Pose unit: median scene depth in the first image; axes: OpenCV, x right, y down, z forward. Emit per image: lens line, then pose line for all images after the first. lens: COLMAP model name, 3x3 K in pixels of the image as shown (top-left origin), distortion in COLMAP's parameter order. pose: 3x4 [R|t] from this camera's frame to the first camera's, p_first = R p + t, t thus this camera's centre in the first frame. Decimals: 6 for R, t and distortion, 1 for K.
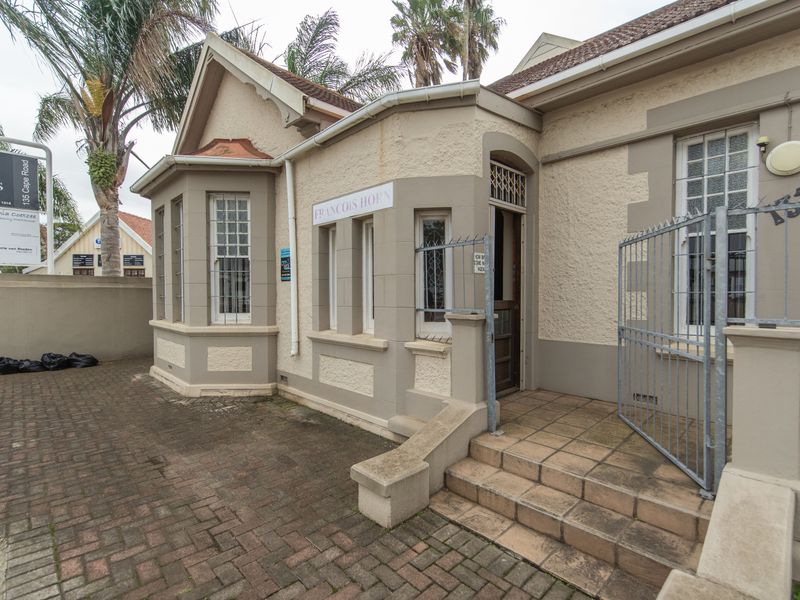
lens RADIAL K [[395.8, 0, 405.2], [0, 395.8, 300.2], [0, 0, 1]] dist [0.004699, 0.000549]
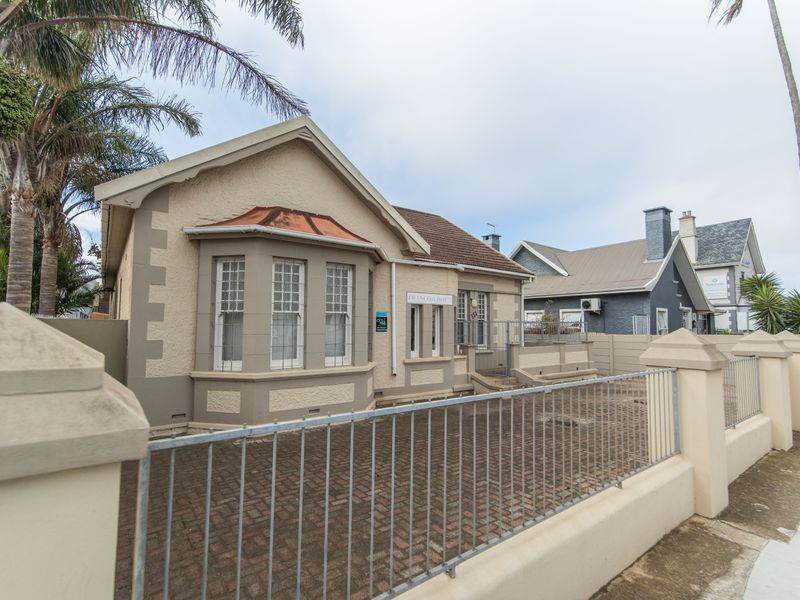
lens RADIAL K [[395.8, 0, 405.2], [0, 395.8, 300.2], [0, 0, 1]] dist [0.004699, 0.000549]
pose [[0.129666, 0.072290, 0.988919, -2.073114], [0.015048, 0.997081, -0.074860, -0.059099], [-0.991444, 0.024588, 0.128199, 0.756969]]
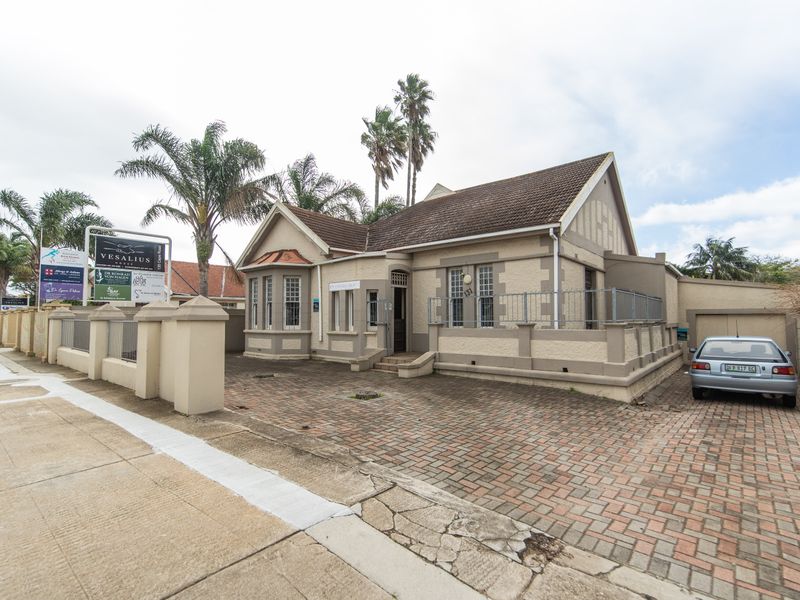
lens RADIAL K [[395.8, 0, 405.2], [0, 395.8, 300.2], [0, 0, 1]] dist [0.004699, 0.000549]
pose [[0.996586, 0.000183, 0.082561, 0.053052], [0.004912, 0.998094, -0.061509, 0.036794], [-0.082415, 0.061705, 0.994686, -1.643100]]
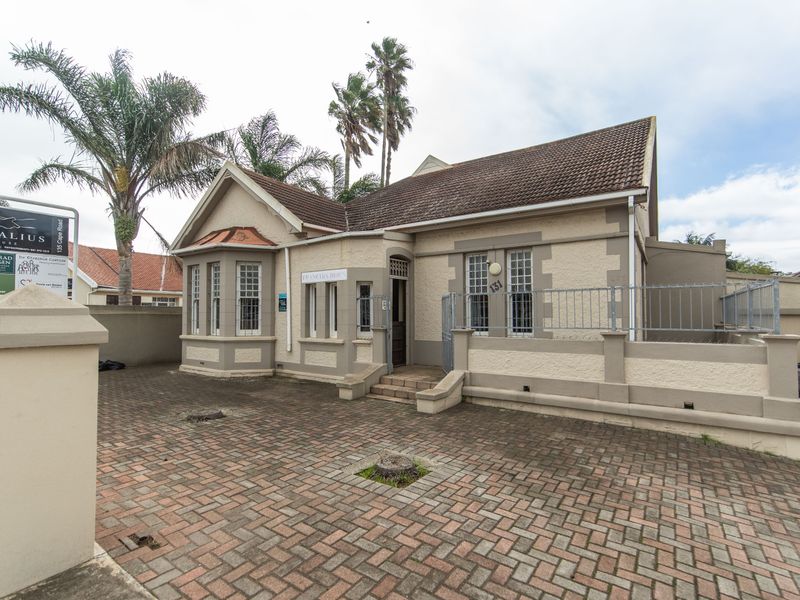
lens RADIAL K [[395.8, 0, 405.2], [0, 395.8, 300.2], [0, 0, 1]] dist [0.004699, 0.000549]
pose [[0.981545, 0.004166, 0.191184, -0.104485], [0.005510, 0.998732, -0.050049, -0.005964], [-0.191150, 0.050178, 0.980277, -0.976810]]
